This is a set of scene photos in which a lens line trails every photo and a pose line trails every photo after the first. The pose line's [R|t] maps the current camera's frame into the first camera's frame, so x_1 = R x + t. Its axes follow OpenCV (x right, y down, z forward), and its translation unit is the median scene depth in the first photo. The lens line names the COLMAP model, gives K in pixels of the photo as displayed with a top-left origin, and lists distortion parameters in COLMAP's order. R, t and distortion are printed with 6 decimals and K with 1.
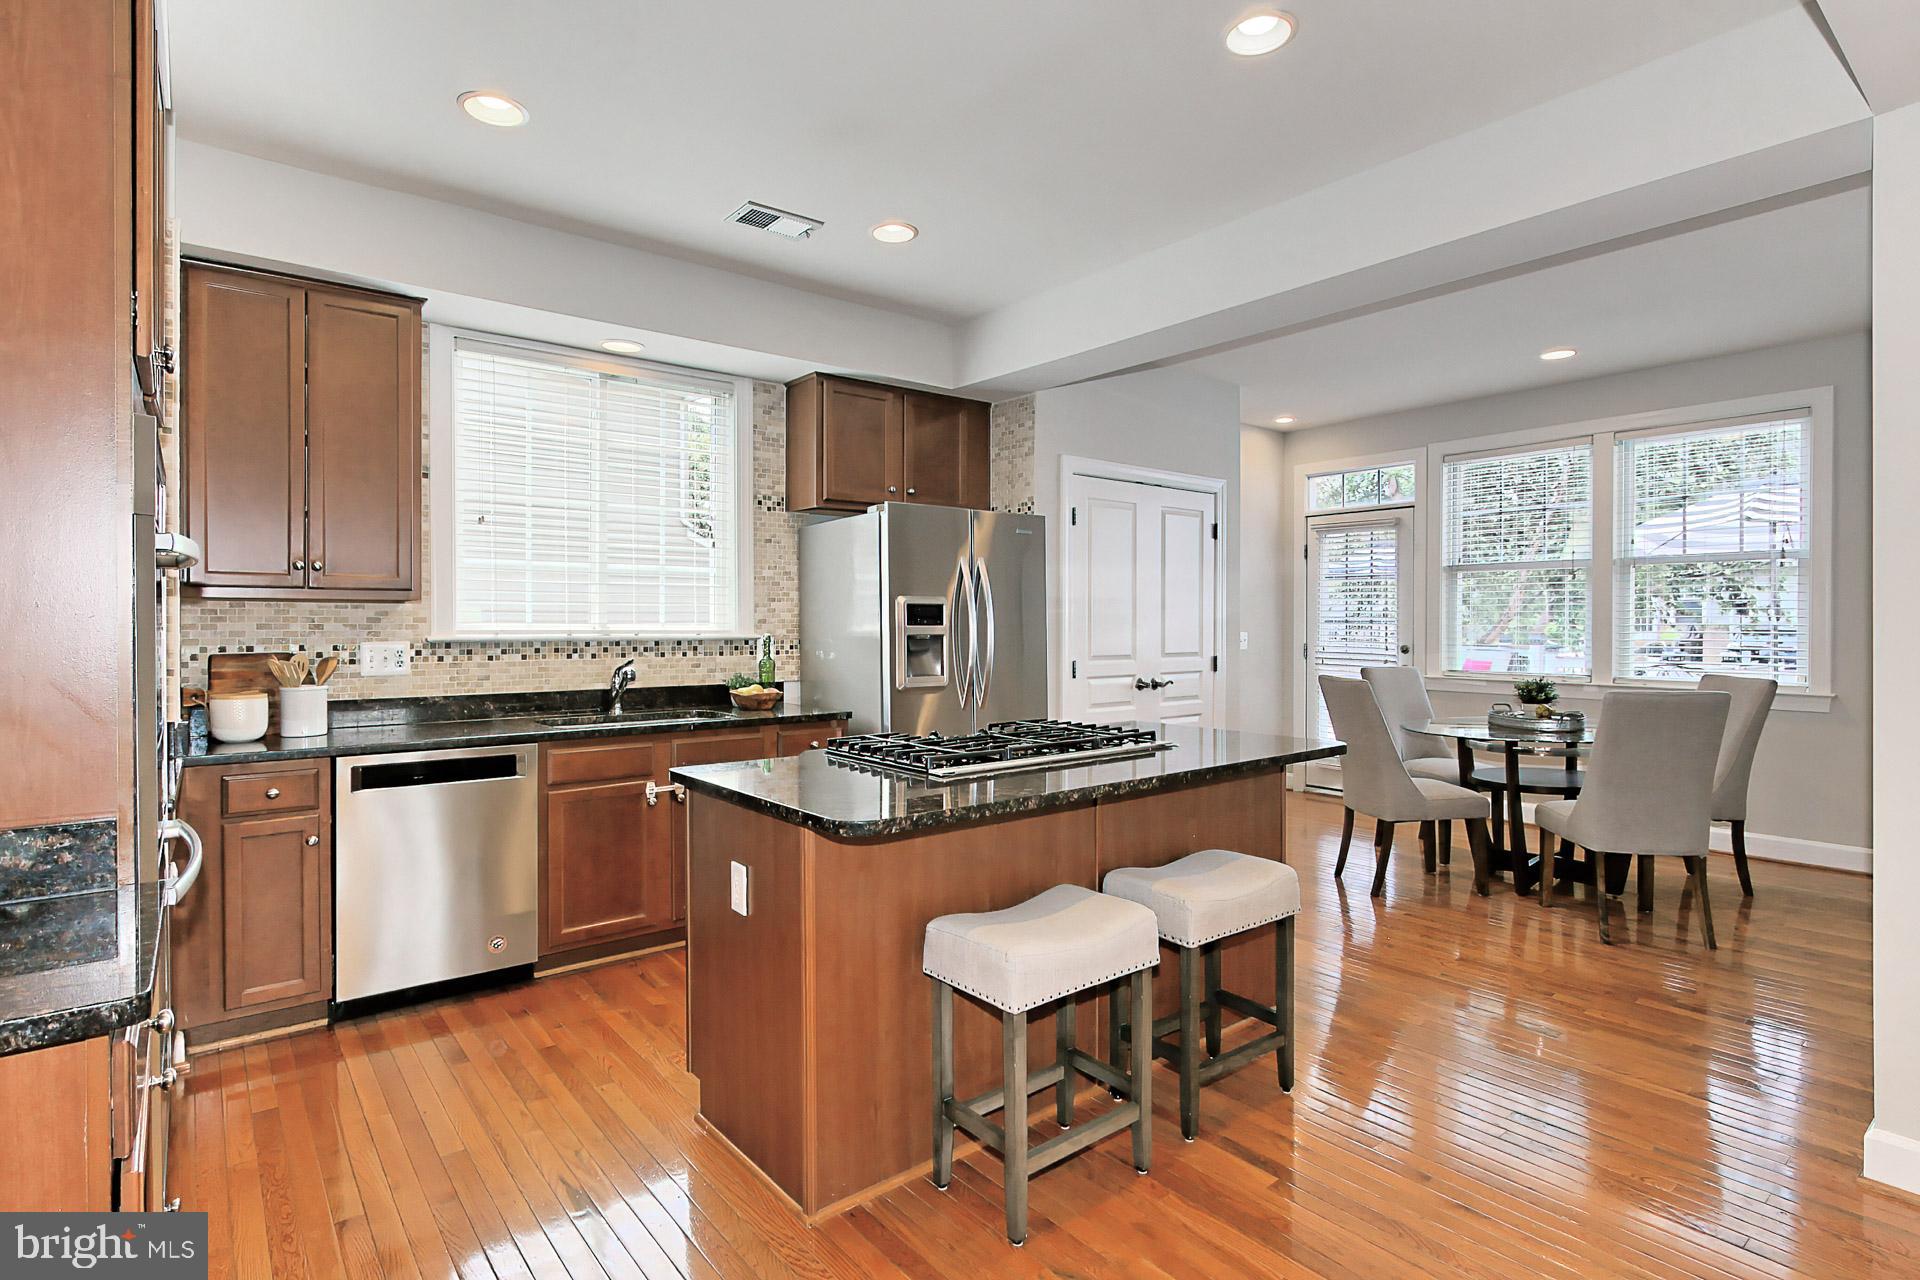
lens RADIAL K [[960.8, 0, 960.0], [0, 960.8, 640.0], [0, 0, 1]] dist [-0.019150, -0.000283]
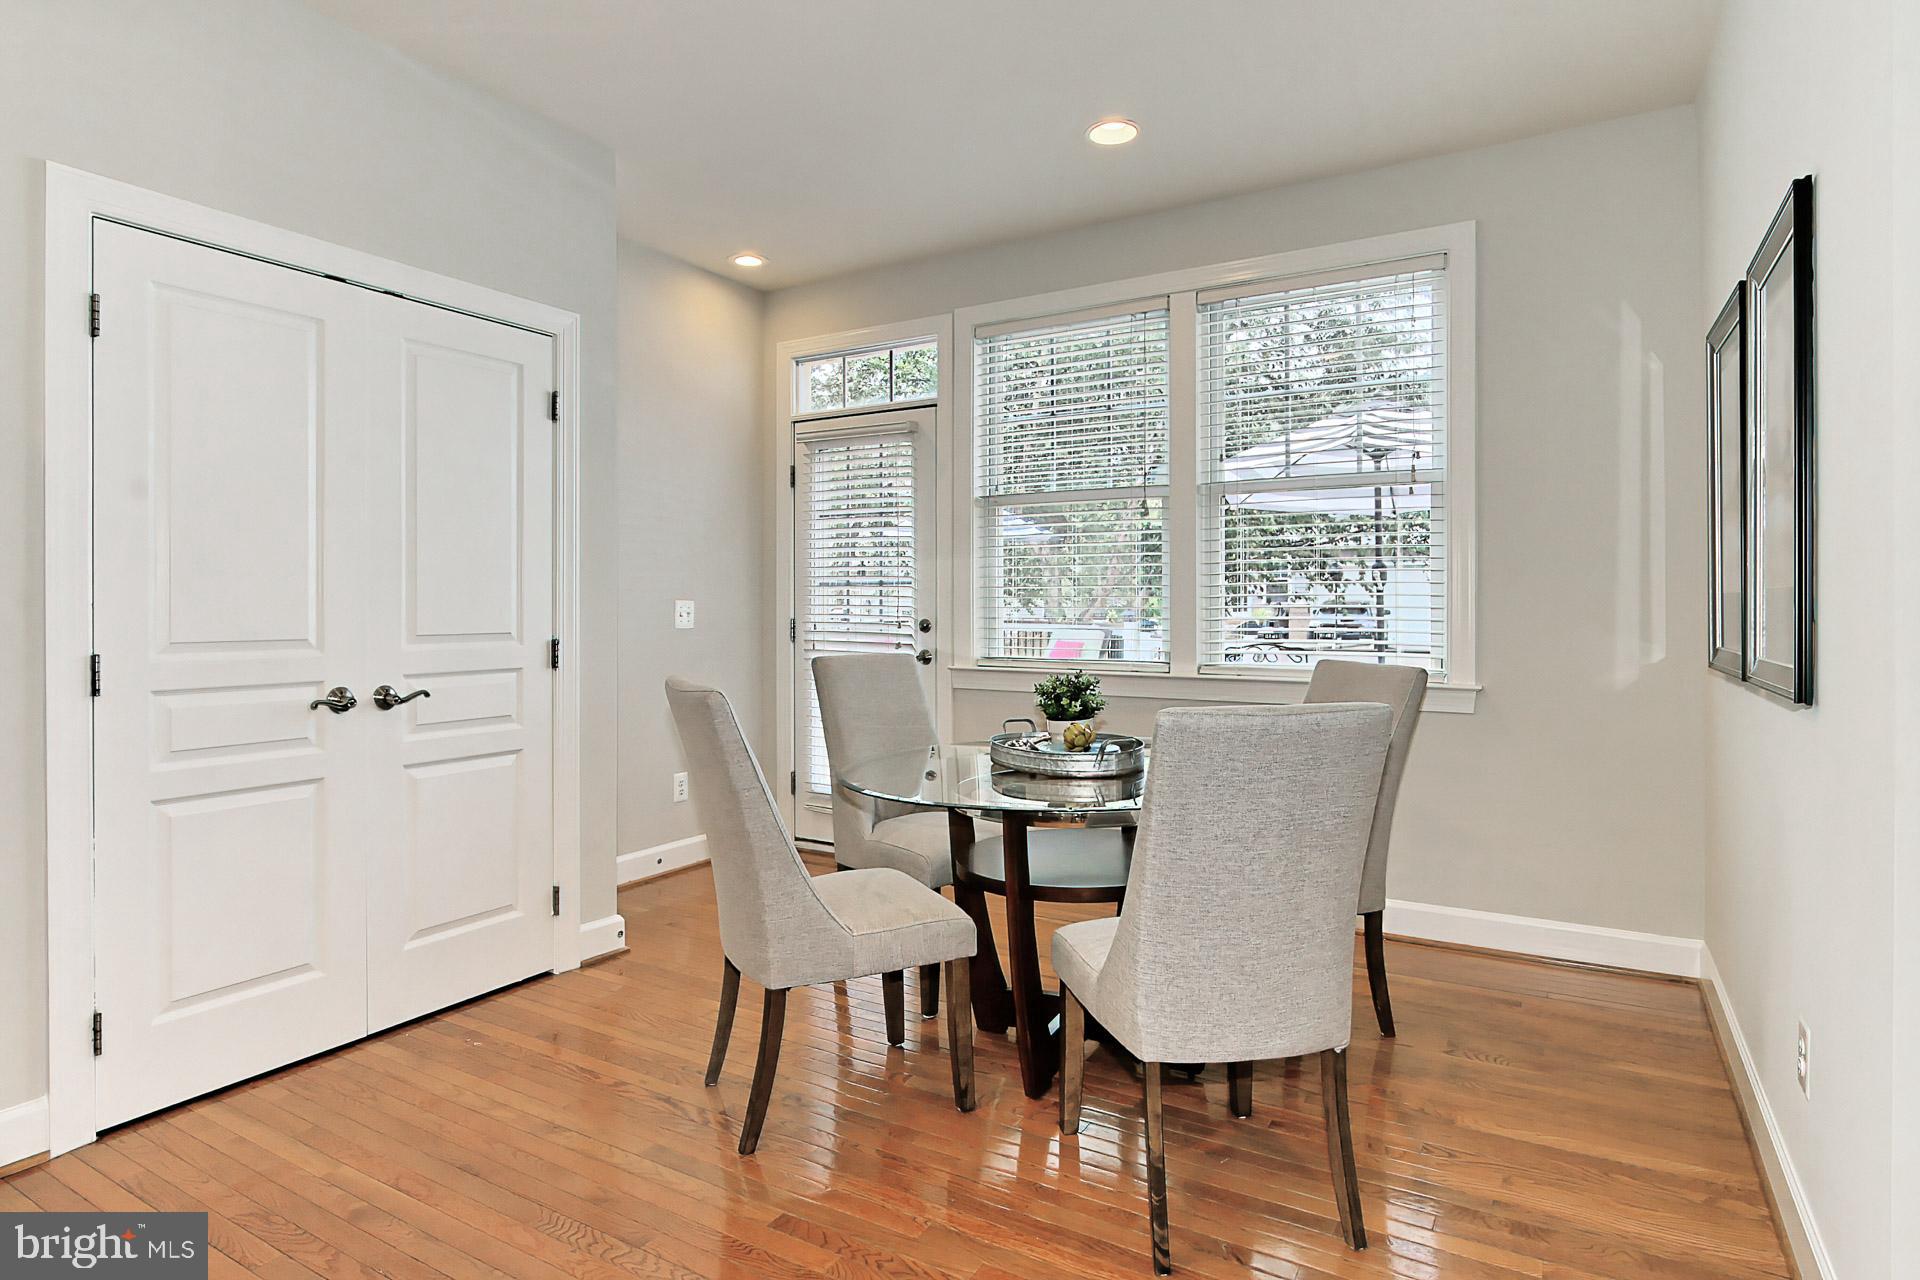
lens RADIAL K [[1048.3, 0, 951.8], [0, 1048.3, 608.6], [0, 0, 1]] dist [-0.016068, -0.000785]
pose [[0.937968, -0.004236, 0.346697, 0.289720], [0.009247, 0.999875, -0.012800, 0.009811], [-0.346599, 0.015212, 0.937890, 0.403543]]
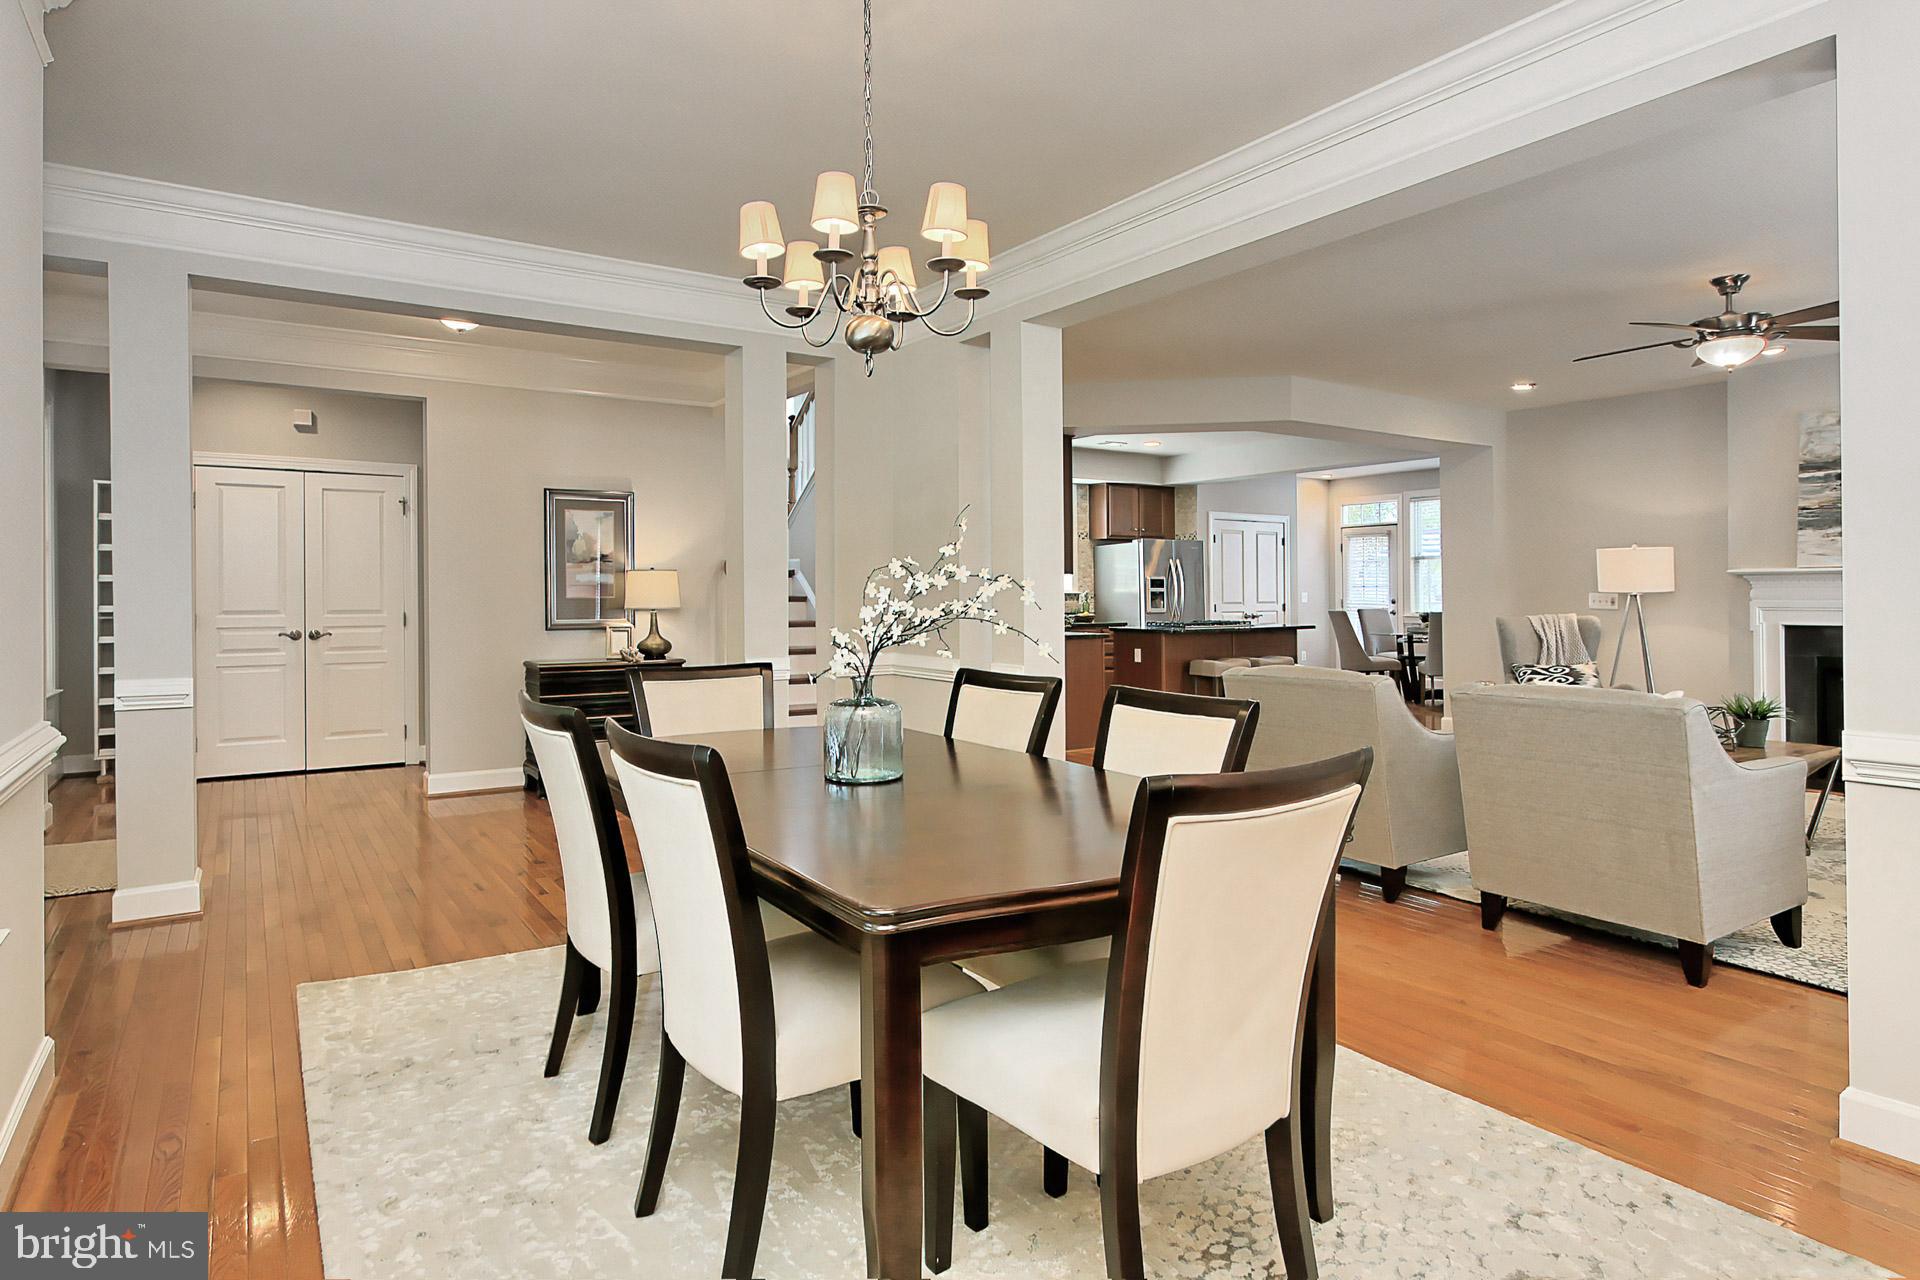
lens RADIAL K [[1048.3, 0, 951.8], [0, 1048.3, 608.6], [0, 0, 1]] dist [-0.016068, -0.000785]
pose [[0.996152, -0.005354, -0.087481, -0.250211], [0.004599, 0.999950, -0.008825, 0.045624], [0.087524, 0.008389, 0.996127, -1.321670]]
